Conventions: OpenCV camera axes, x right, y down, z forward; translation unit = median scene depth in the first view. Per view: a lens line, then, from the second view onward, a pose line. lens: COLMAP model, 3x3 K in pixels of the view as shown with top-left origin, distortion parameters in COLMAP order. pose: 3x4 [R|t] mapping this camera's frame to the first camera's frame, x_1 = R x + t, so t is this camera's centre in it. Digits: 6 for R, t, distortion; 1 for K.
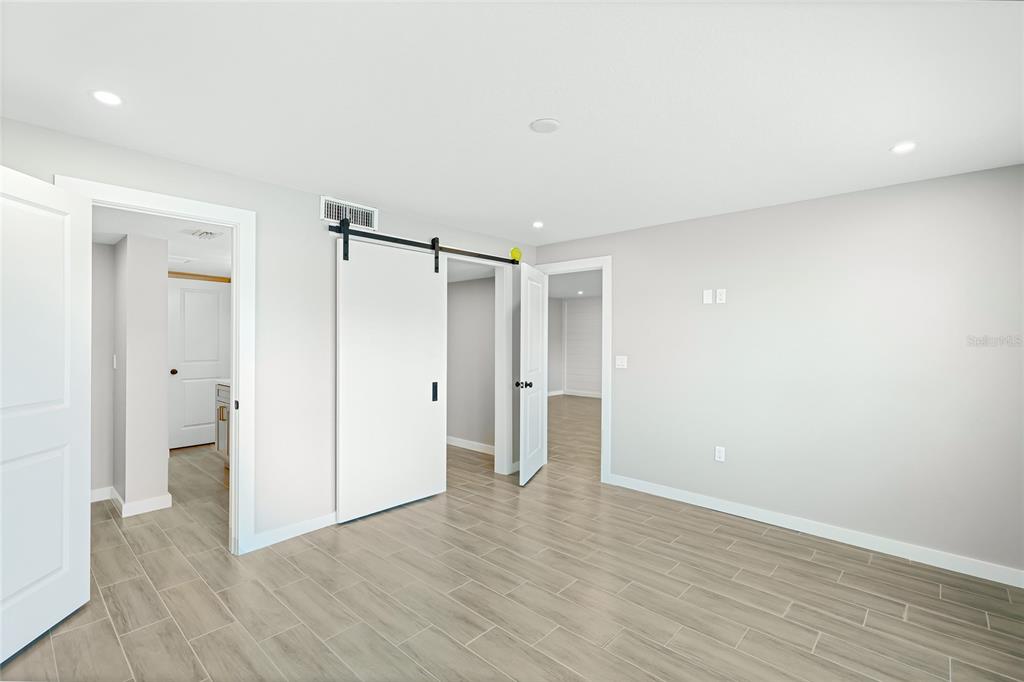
lens RADIAL K [[462.4, 0, 508.2], [0, 462.4, 339.7], [0, 0, 1]] dist [-0.002794, 0.001126]
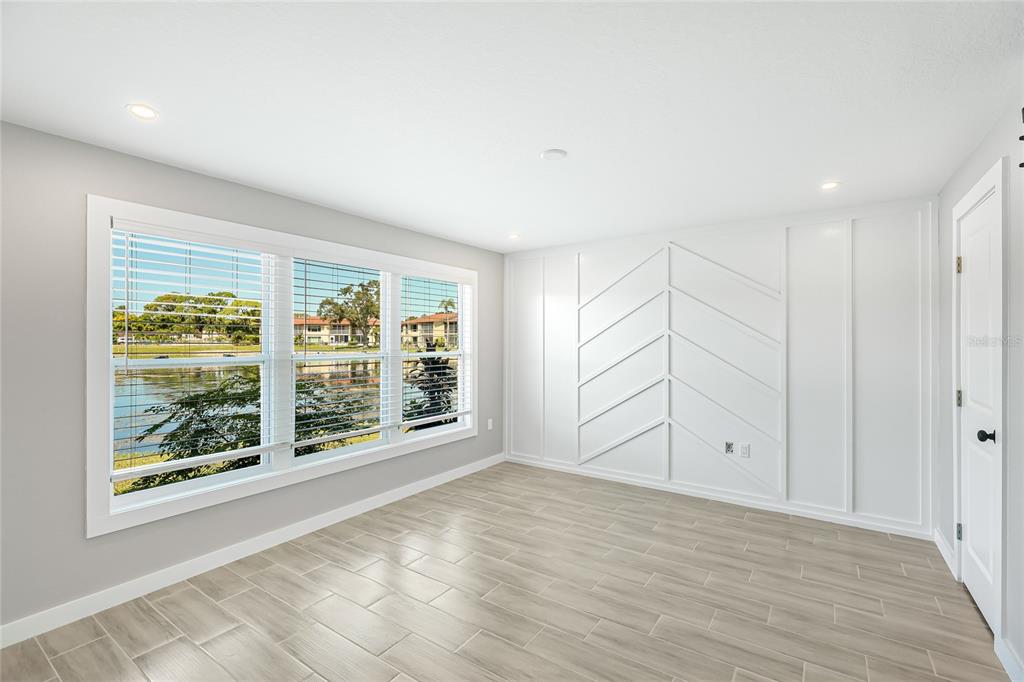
lens RADIAL K [[462.4, 0, 515.9], [0, 462.4, 337.3], [0, 0, 1]] dist [-0.002794, 0.001126]
pose [[-0.987466, -0.007333, -0.157661, 0.258418], [-0.006833, 0.999970, -0.003711, -0.005329], [0.157683, -0.002587, -0.987486, 1.577672]]
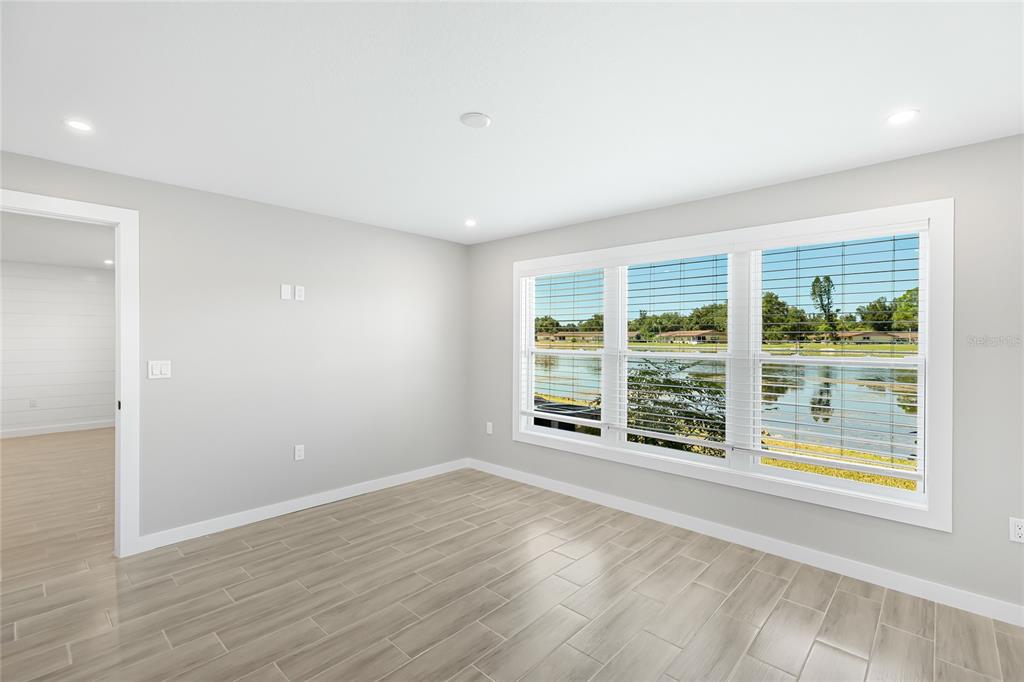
lens RADIAL K [[462.4, 0, 512.6], [0, 462.4, 340.0], [0, 0, 1]] dist [-0.002794, 0.001126]
pose [[-0.002097, -0.009983, 0.999948, -0.670259], [-0.001601, 0.999949, 0.009980, -0.005319], [-0.999997, -0.001580, -0.002113, 0.691795]]
